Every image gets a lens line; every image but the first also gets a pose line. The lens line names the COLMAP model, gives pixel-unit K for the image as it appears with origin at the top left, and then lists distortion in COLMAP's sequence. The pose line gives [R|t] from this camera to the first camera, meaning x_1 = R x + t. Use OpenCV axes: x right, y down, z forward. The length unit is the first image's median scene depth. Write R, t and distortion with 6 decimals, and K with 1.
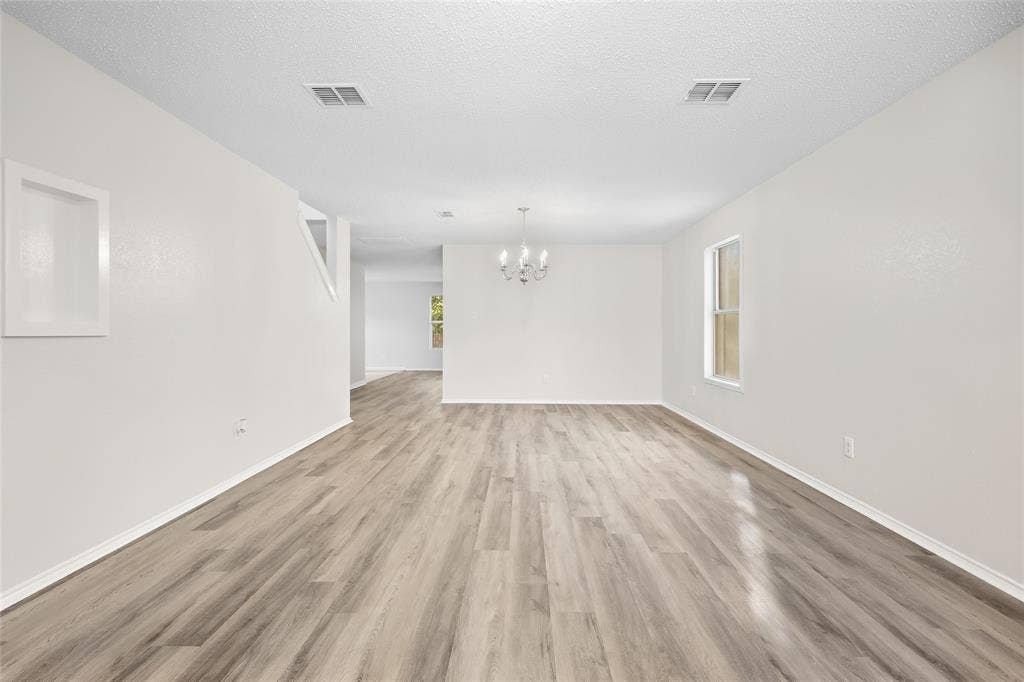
lens RADIAL K [[477.5, 0, 516.1], [0, 477.5, 321.4], [0, 0, 1]] dist [0.001243, 0.000345]
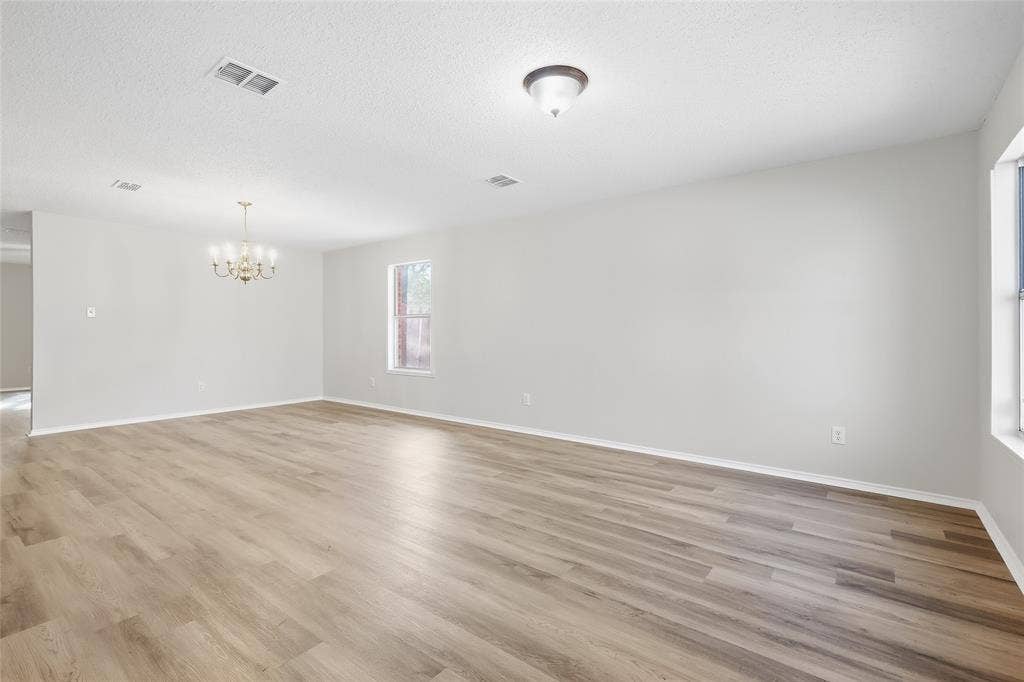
lens RADIAL K [[468.5, 0, 512.3], [0, 468.5, 331.0], [0, 0, 1]] dist [0.002783, 0.000465]
pose [[0.606265, -0.007114, 0.795231, -0.587894], [-0.011456, 0.999778, 0.017678, -0.008903], [-0.795180, -0.019827, 0.606049, 0.031337]]
